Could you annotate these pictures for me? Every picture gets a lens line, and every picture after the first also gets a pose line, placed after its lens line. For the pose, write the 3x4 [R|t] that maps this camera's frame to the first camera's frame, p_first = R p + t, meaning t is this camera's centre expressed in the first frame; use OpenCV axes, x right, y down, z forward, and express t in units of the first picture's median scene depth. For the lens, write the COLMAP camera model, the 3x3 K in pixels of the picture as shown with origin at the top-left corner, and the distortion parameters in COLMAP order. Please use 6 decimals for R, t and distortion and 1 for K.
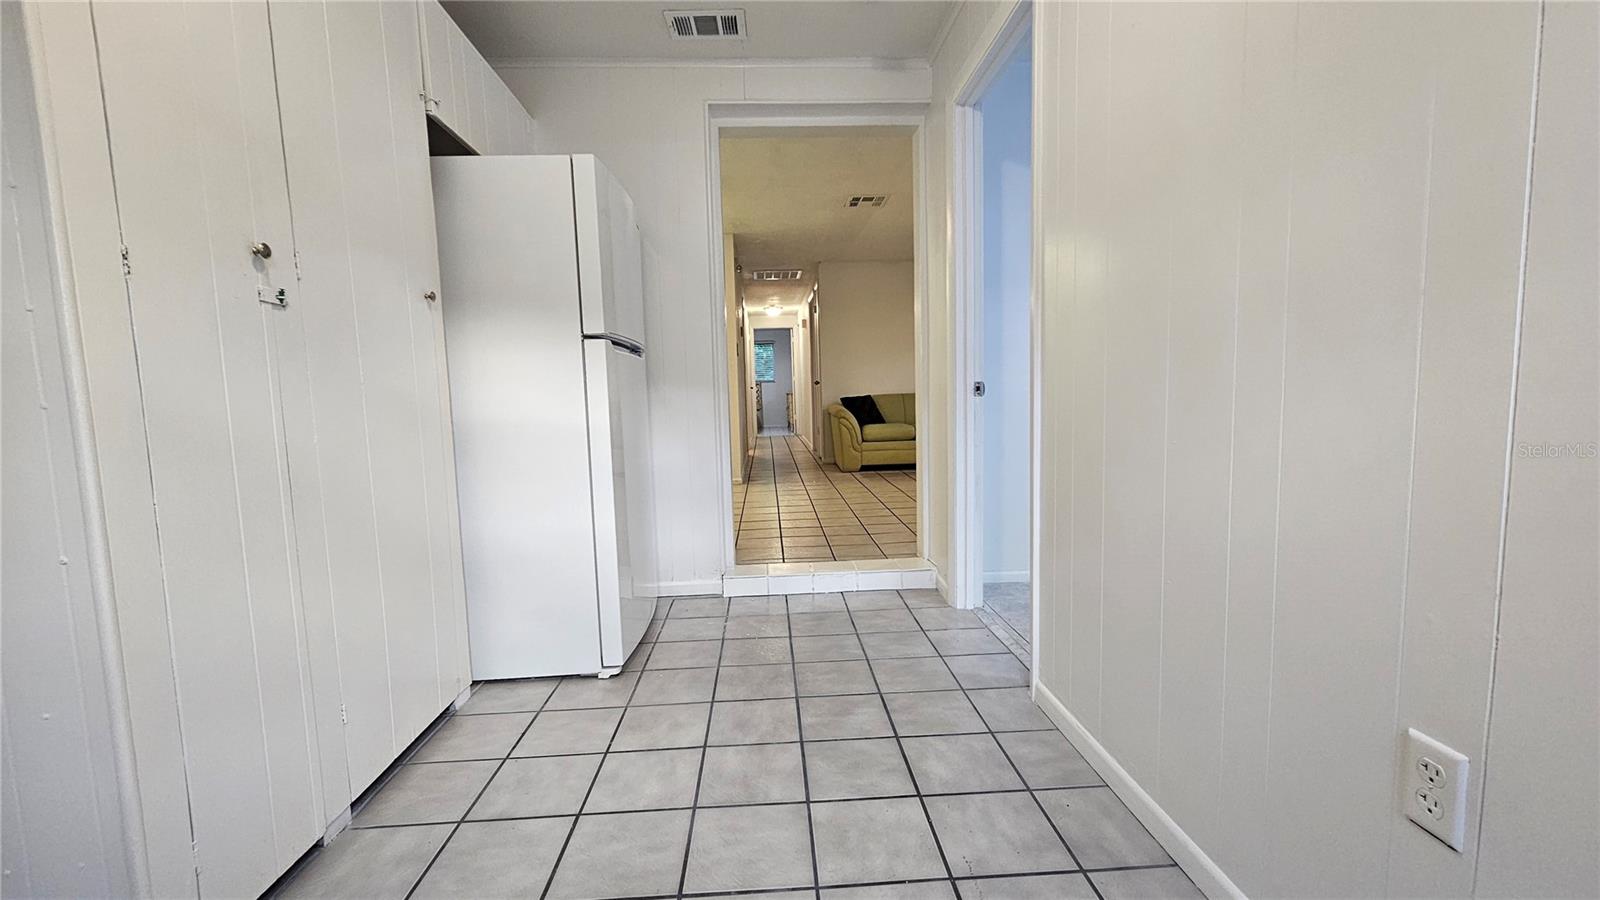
lens RADIAL K [[655.7, 0, 803.7], [0, 655.7, 449.2], [0, 0, 1]] dist [-0.001204, 0.000280]
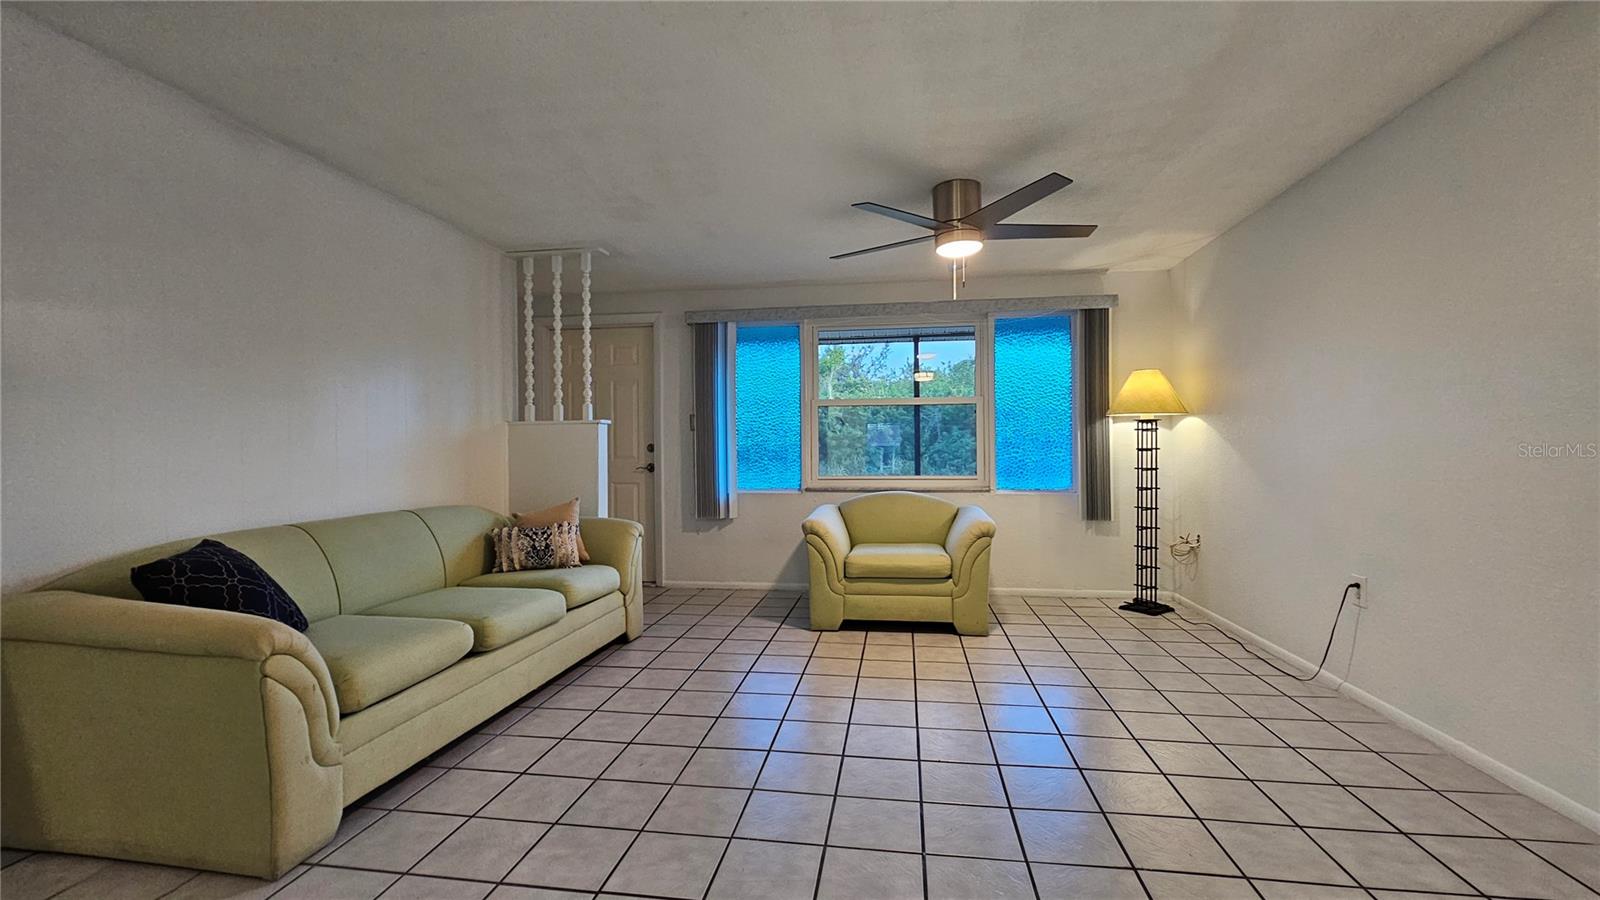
lens RADIAL K [[655.7, 0, 803.7], [0, 655.7, 449.2], [0, 0, 1]] dist [-0.001204, 0.000280]
pose [[0.202661, 0.027297, 0.978869, -0.115355], [0.086295, 0.995225, -0.045619, -0.077510], [-0.975439, 0.093717, 0.199337, 0.614219]]
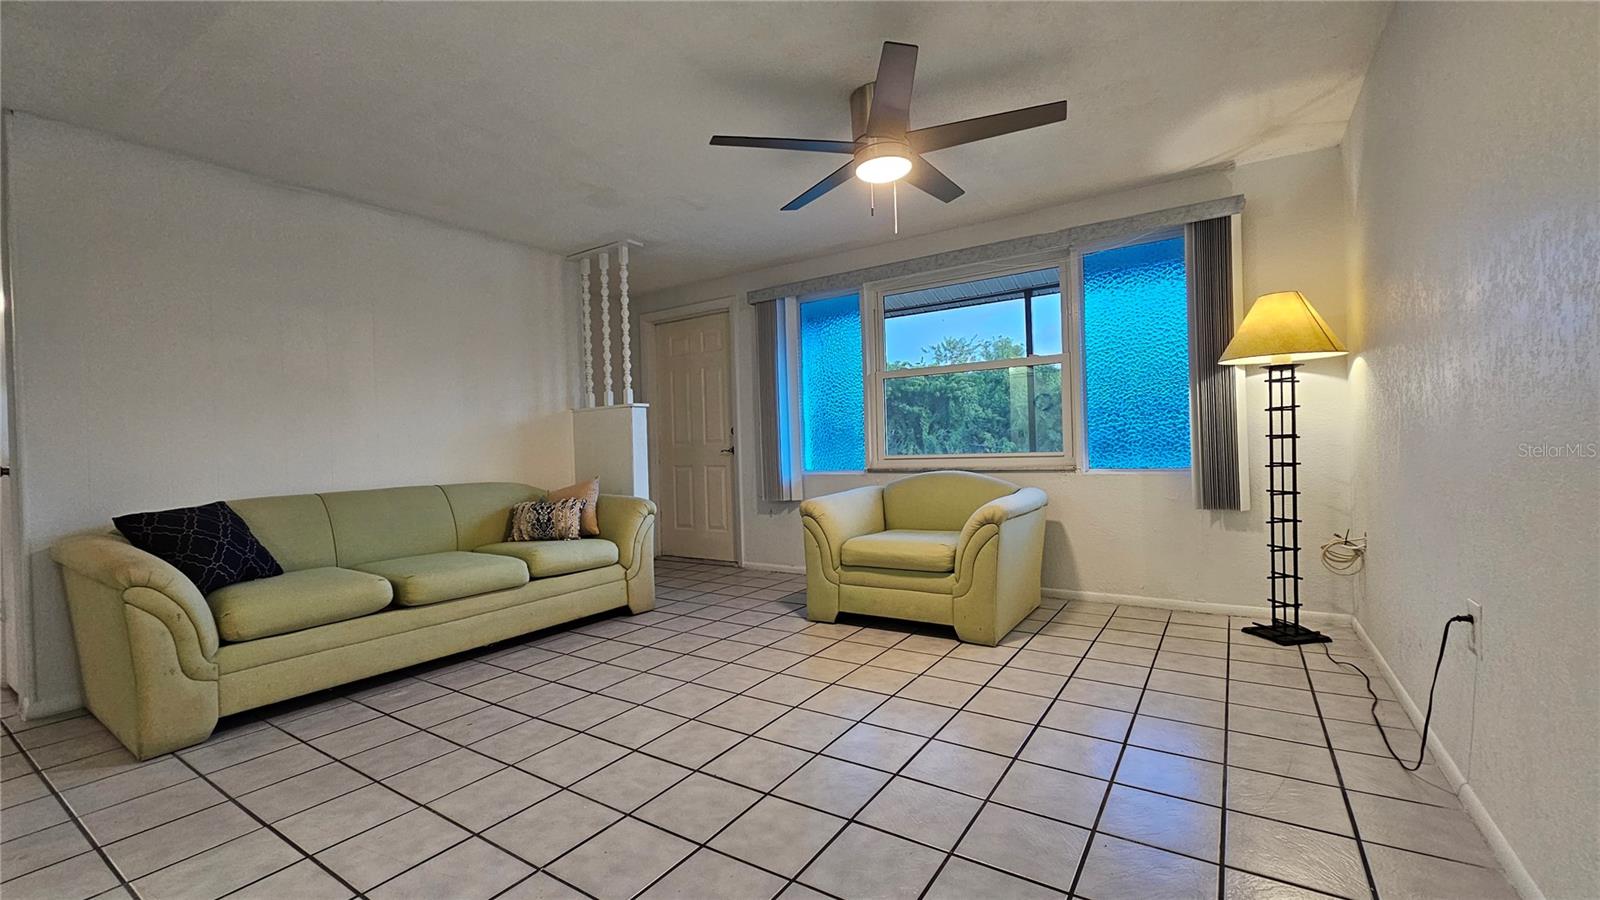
lens RADIAL K [[652.9, 0, 802.9], [0, 652.9, 451.3], [0, 0, 1]] dist [-0.003032, 0.000102]
pose [[0.596175, 0.003431, 0.802848, -0.000944], [0.083909, 0.994248, -0.066557, -0.052237], [-0.798458, 0.107045, 0.592458, 0.453158]]
